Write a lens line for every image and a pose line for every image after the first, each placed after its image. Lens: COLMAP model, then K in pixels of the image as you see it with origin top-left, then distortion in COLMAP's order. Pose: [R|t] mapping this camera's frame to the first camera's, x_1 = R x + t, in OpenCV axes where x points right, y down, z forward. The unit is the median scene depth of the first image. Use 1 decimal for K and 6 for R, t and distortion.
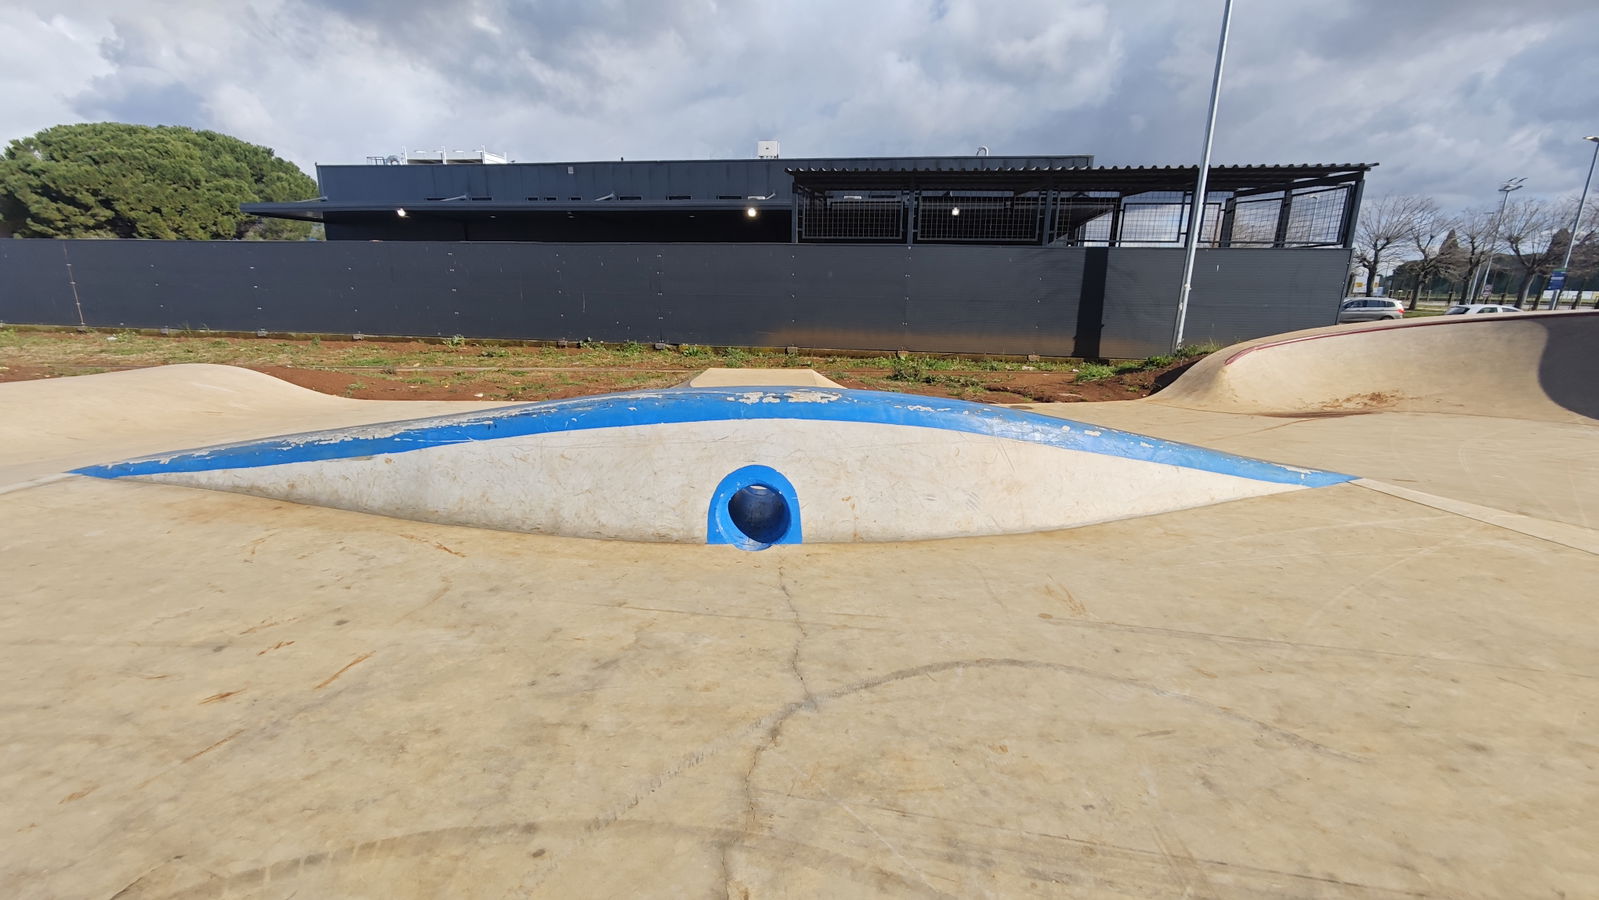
lens RADIAL K [[677.5, 0, 802.7], [0, 677.5, 437.2], [0, 0, 1]] dist [-0.004114, 0.003938]
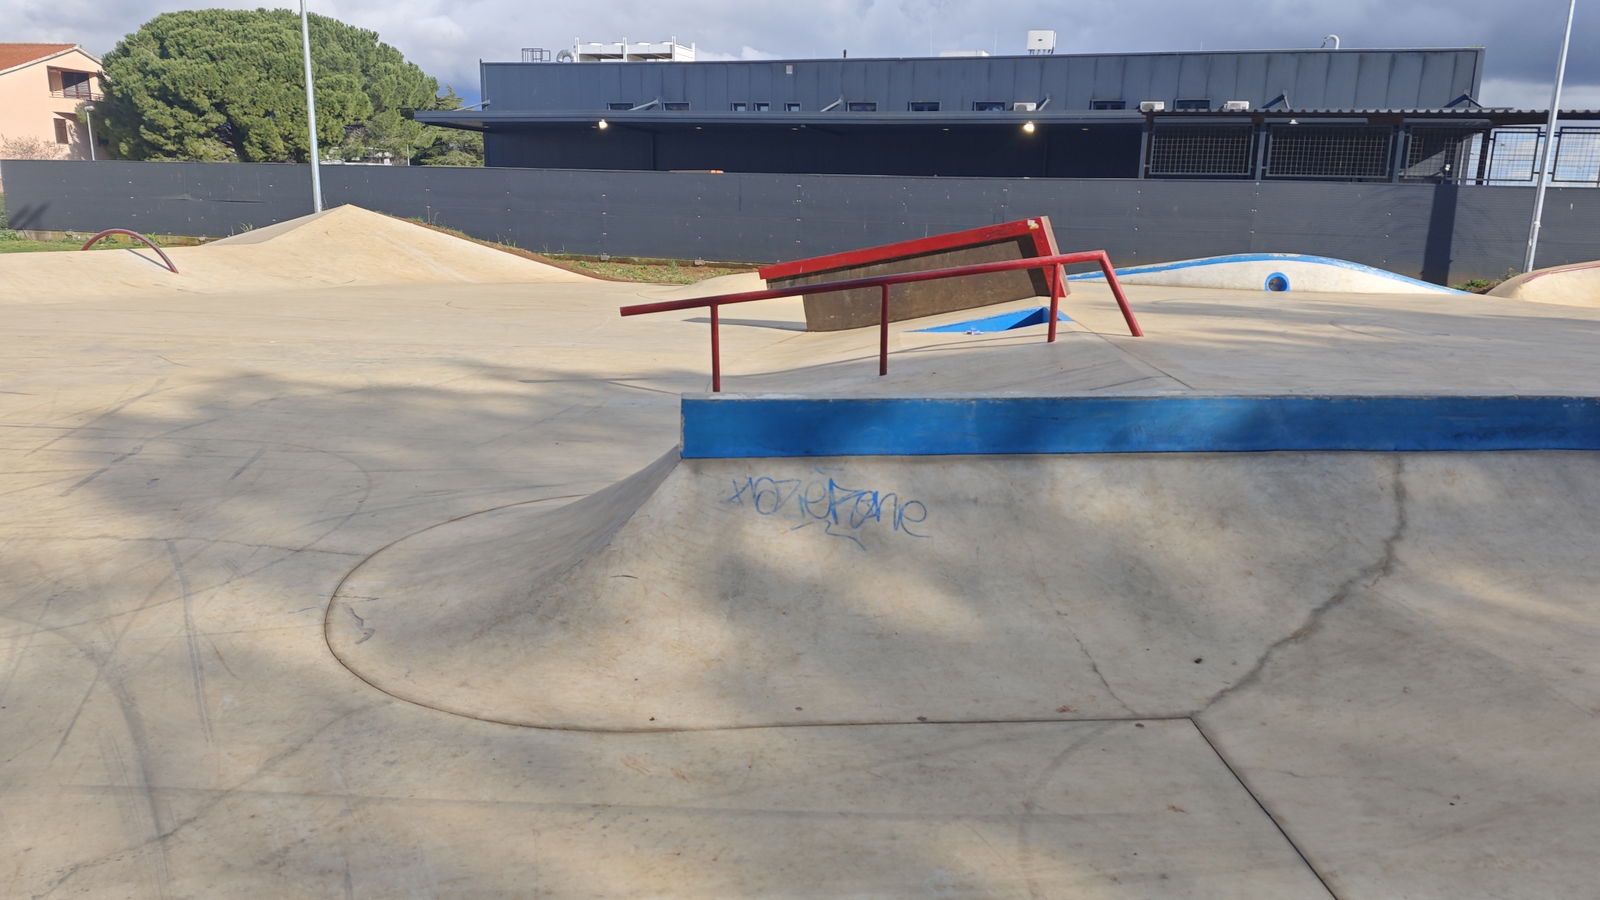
lens RADIAL K [[1120.2, 0, 812.1], [0, 1120.2, 453.1], [0, 0, 1]] dist [0.029794, -0.049598]
pose [[0.987398, 0.043309, -0.152218, -0.076089], [-0.044348, 0.999010, -0.003431, 0.055283], [0.151919, 0.010139, 0.988341, -0.261138]]
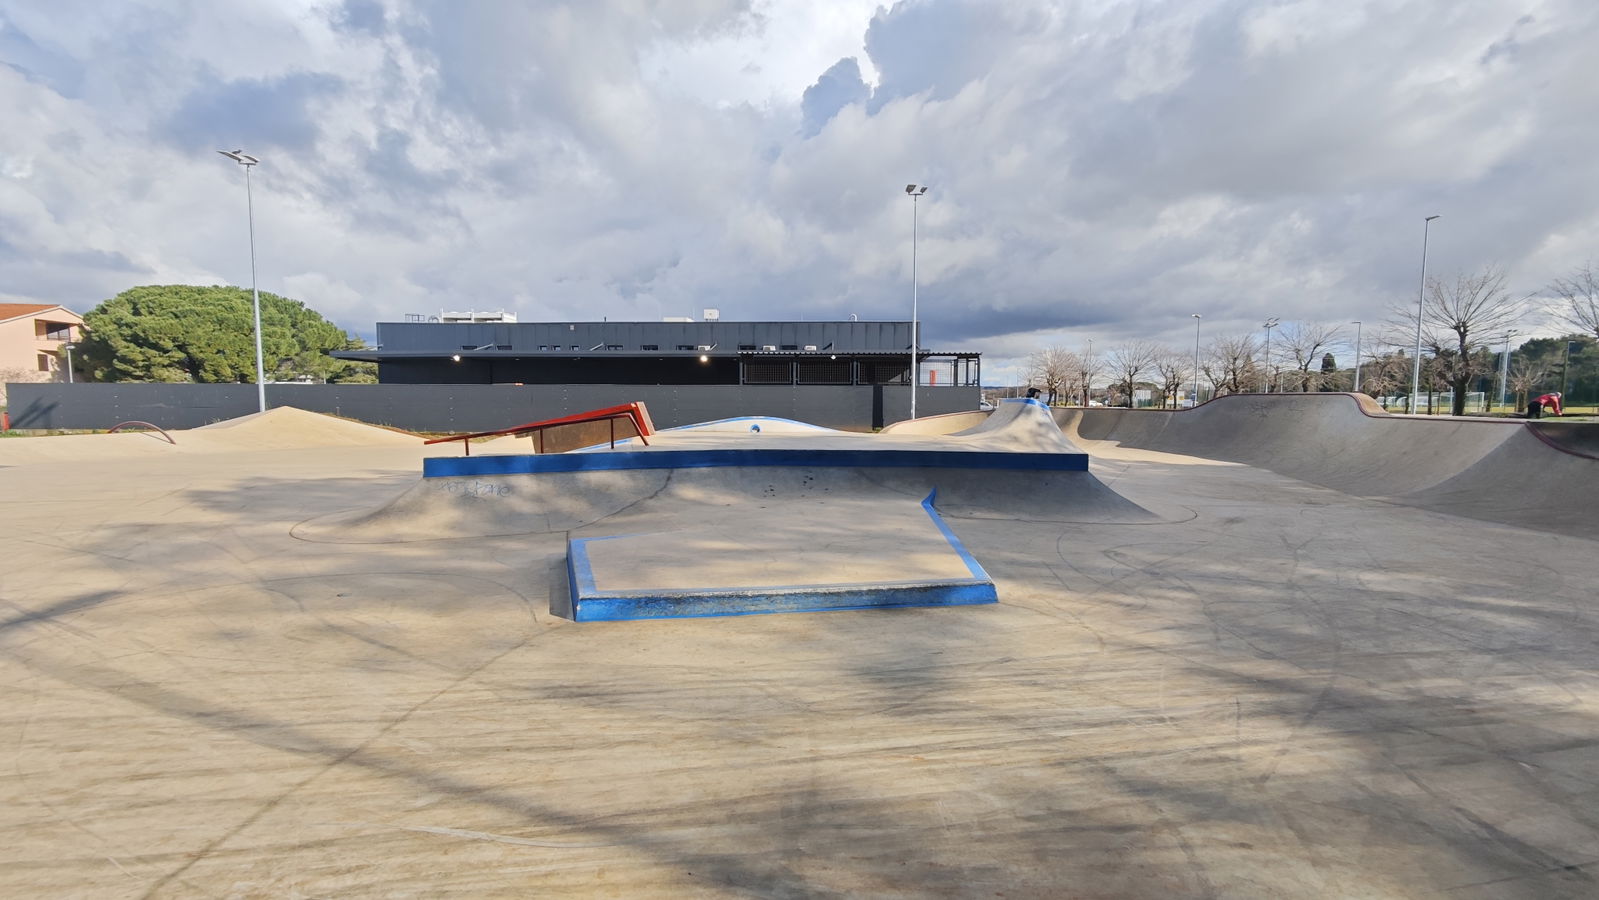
lens RADIAL K [[677.5, 0, 810.0], [0, 677.5, 445.9], [0, 0, 1]] dist [-0.004114, 0.003938]
pose [[0.991991, -0.020295, 0.124671, -0.022054], [0.039571, 0.987256, -0.154145, 0.079970], [-0.119954, 0.157844, 0.980151, -0.358476]]
